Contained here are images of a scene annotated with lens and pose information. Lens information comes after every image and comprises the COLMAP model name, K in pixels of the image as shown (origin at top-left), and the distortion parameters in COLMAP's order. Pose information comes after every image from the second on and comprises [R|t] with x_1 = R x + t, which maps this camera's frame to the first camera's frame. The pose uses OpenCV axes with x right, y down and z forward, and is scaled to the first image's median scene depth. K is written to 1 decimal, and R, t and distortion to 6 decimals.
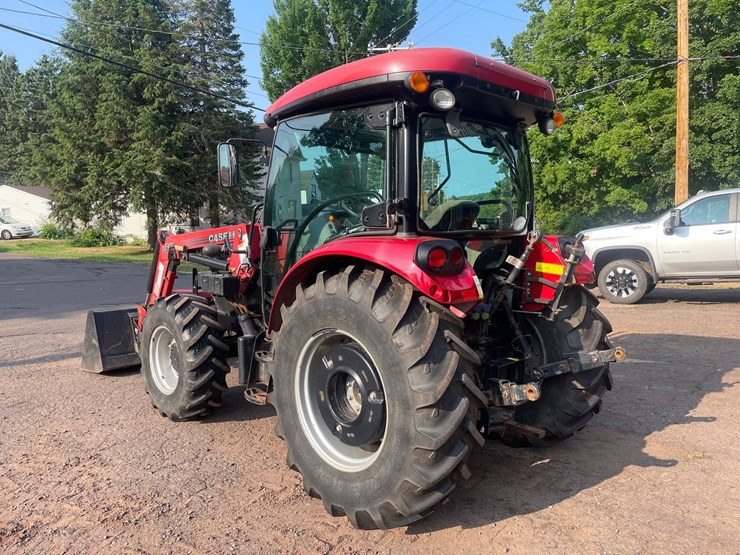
lens RADIAL K [[560.2, 0, 370.0], [0, 560.2, 277.5], [0, 0, 1]] dist [0.085182, -0.108113]
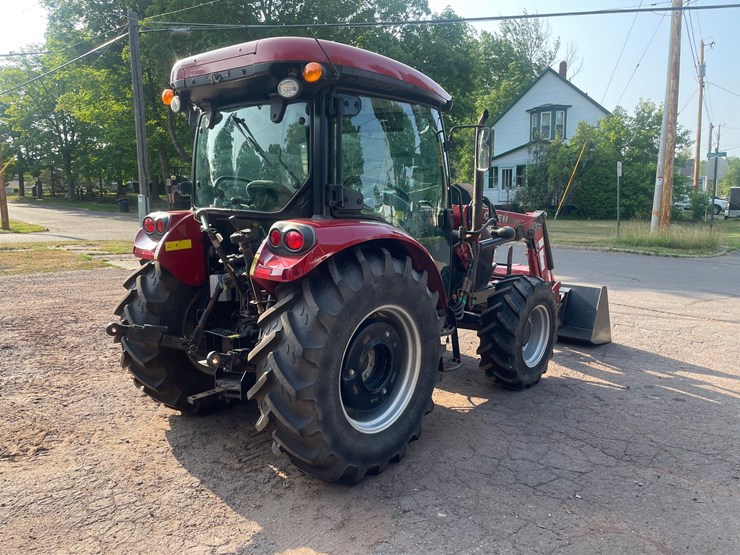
lens RADIAL K [[560.2, 0, 370.0], [0, 560.2, 277.5], [0, 0, 1]] dist [0.085182, -0.108113]
pose [[0.077594, 0.142297, -0.986778, 0.162246], [-0.107510, 0.985185, 0.133613, -0.015510], [0.991171, 0.095721, 0.091743, 0.146115]]
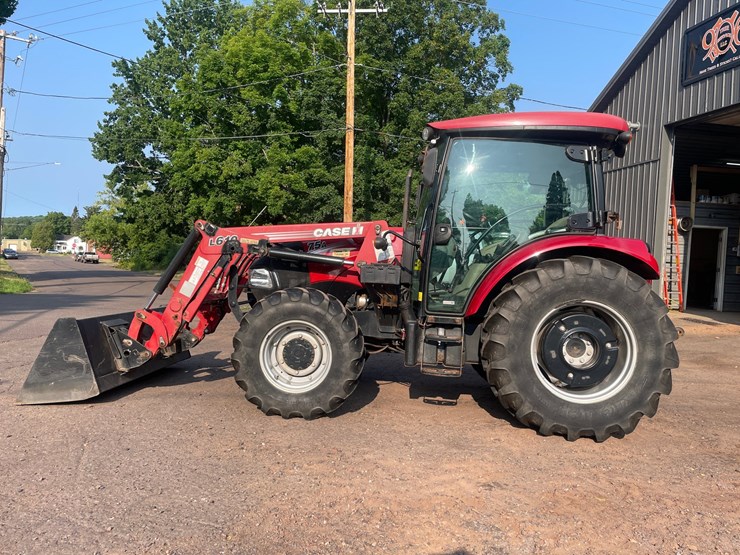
lens RADIAL K [[560.2, 0, 370.0], [0, 560.2, 277.5], [0, 0, 1]] dist [0.085182, -0.108113]
pose [[0.731814, 0.021966, 0.681151, -0.154530], [0.019354, 0.998407, -0.052991, 0.011142], [-0.681230, 0.051963, 0.730223, 0.038016]]
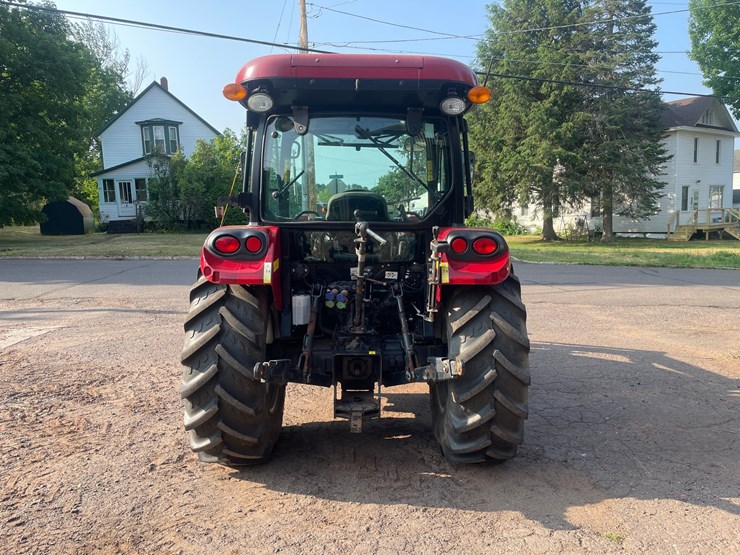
lens RADIAL K [[560.2, 0, 370.0], [0, 560.2, 277.5], [0, 0, 1]] dist [0.085182, -0.108113]
pose [[0.723733, 0.076076, -0.685874, 0.116843], [-0.064599, 0.997009, 0.042423, -0.003467], [0.687050, 0.013604, 0.726483, 0.036265]]
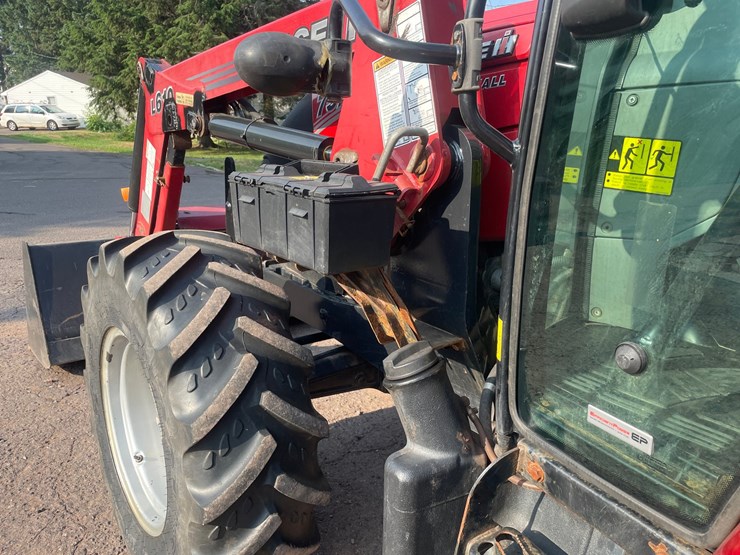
lens RADIAL K [[560.2, 0, 370.0], [0, 560.2, 277.5], [0, 0, 1]] dist [0.085182, -0.108113]
pose [[0.995098, 0.051761, -0.084270, -0.034083], [-0.037477, 0.985909, 0.163030, -0.000434], [0.091522, -0.159072, 0.983016, 0.118952]]
